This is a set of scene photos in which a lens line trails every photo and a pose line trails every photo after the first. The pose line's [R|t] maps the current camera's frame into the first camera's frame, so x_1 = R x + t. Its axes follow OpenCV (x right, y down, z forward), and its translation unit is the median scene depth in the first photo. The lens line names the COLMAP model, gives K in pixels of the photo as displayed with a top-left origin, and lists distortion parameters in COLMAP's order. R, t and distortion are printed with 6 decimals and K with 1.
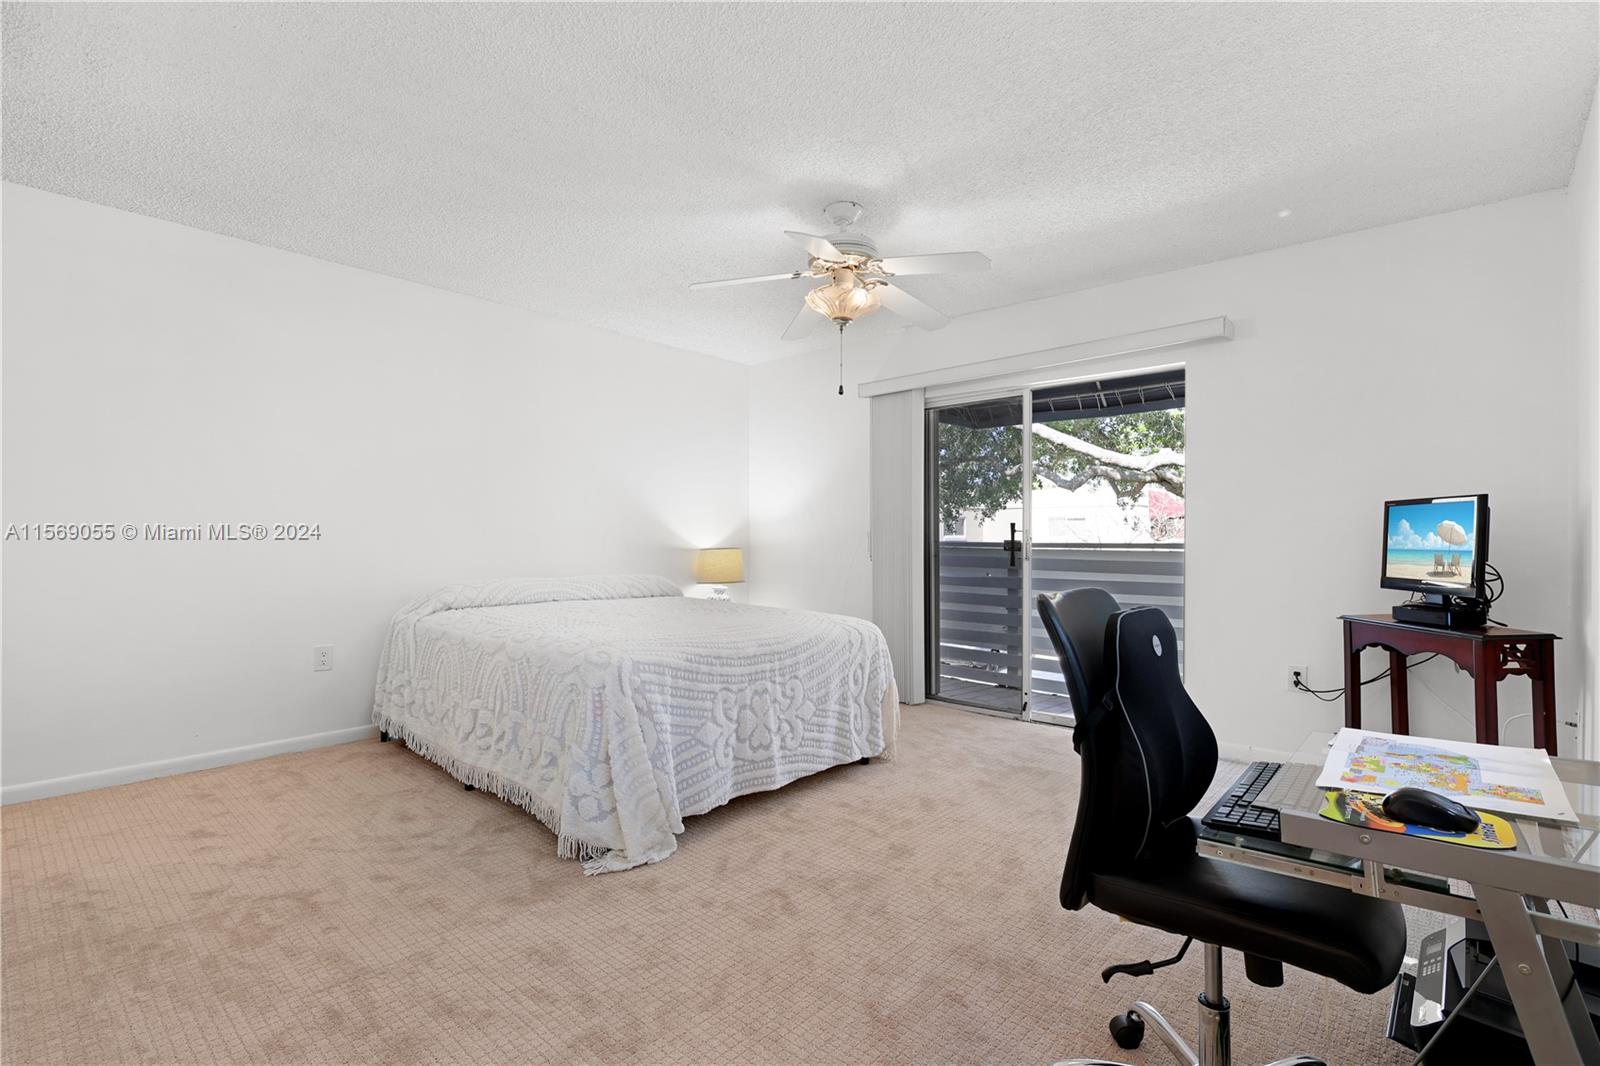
lens RADIAL K [[741.7, 0, 800.3], [0, 741.7, 535.6], [0, 0, 1]] dist [0.001304, 0.000263]
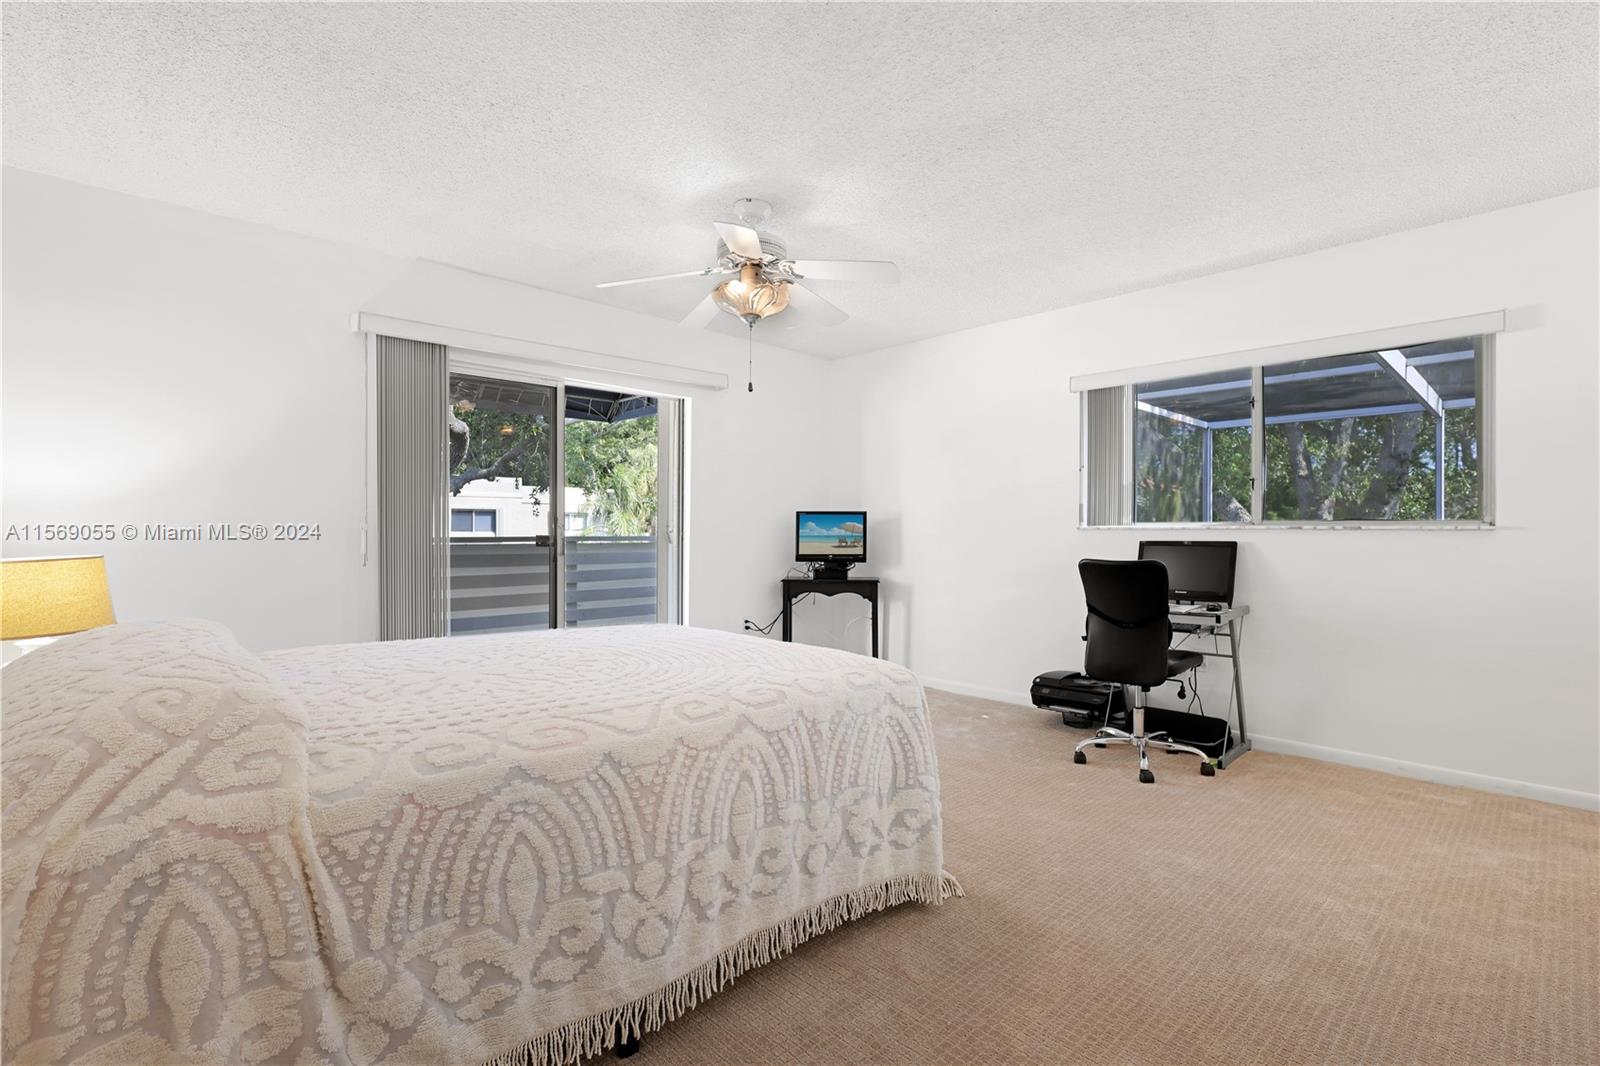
lens RADIAL K [[741.7, 0, 799.7], [0, 741.7, 528.0], [0, 0, 1]] dist [0.001304, 0.000263]
pose [[0.093522, -0.001564, 0.995616, -0.925487], [-0.003386, 0.999992, 0.001889, -0.008406], [-0.995611, -0.003548, 0.093516, 0.832423]]
